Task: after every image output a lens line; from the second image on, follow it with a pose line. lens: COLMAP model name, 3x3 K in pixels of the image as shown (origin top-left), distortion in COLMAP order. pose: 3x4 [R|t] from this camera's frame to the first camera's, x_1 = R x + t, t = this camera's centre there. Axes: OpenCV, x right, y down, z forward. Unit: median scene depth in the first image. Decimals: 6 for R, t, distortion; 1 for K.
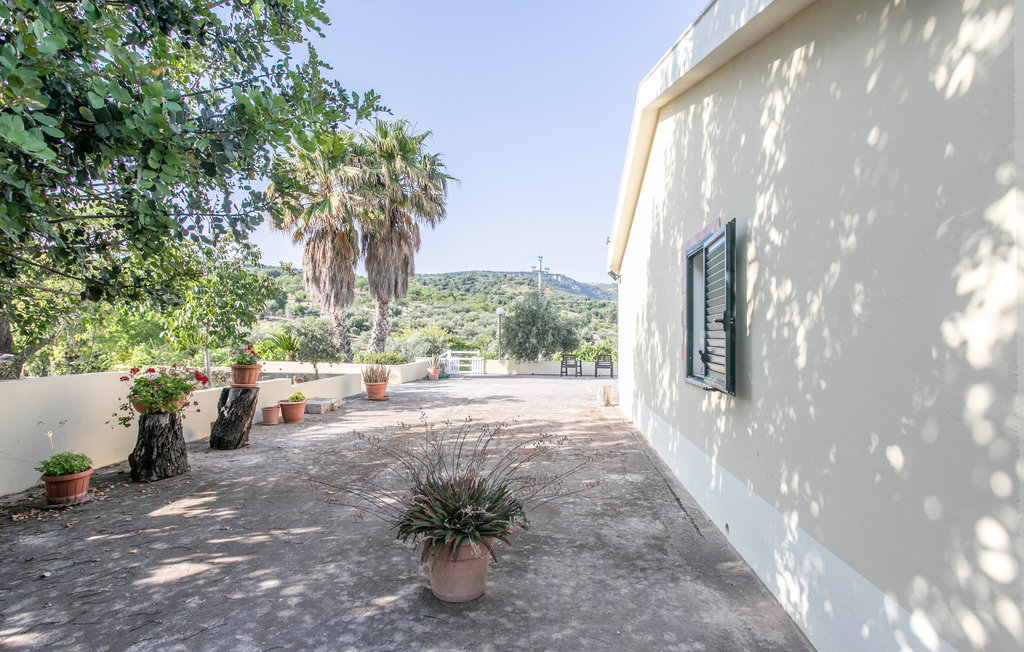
lens RADIAL K [[500.1, 0, 512.3], [0, 500.1, 322.9], [0, 0, 1]] dist [-0.049984, 0.033982]
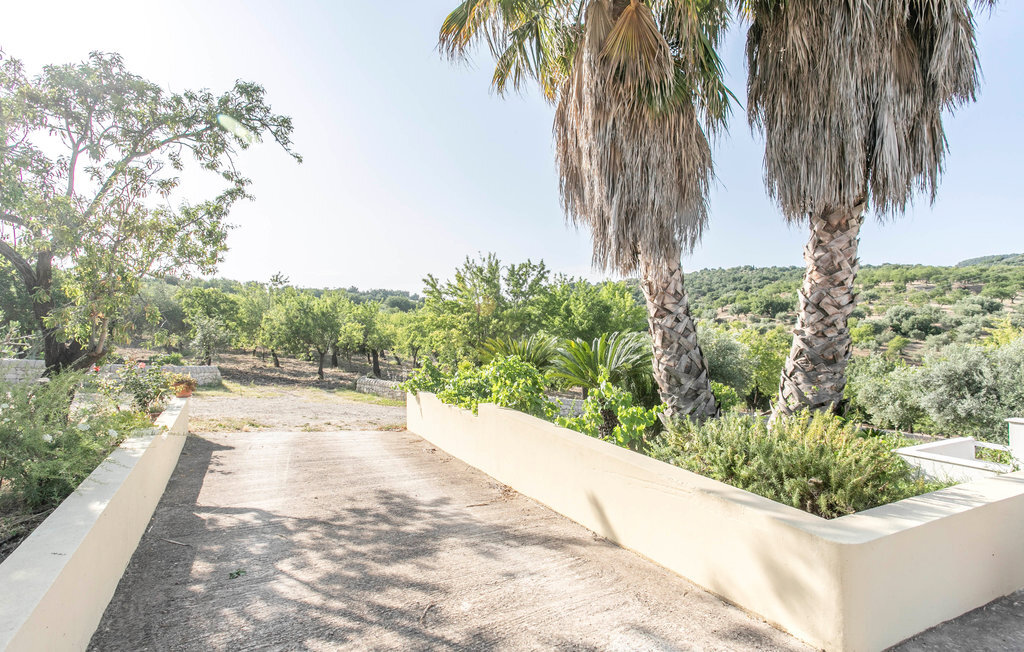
lens RADIAL K [[500.1, 0, 512.3], [0, 500.1, 322.9], [0, 0, 1]] dist [-0.049984, 0.033982]
pose [[0.536903, -0.035306, -0.842905, -0.122899], [0.025753, 0.999344, -0.025455, 0.015480], [0.843251, -0.008041, 0.537461, 0.697157]]
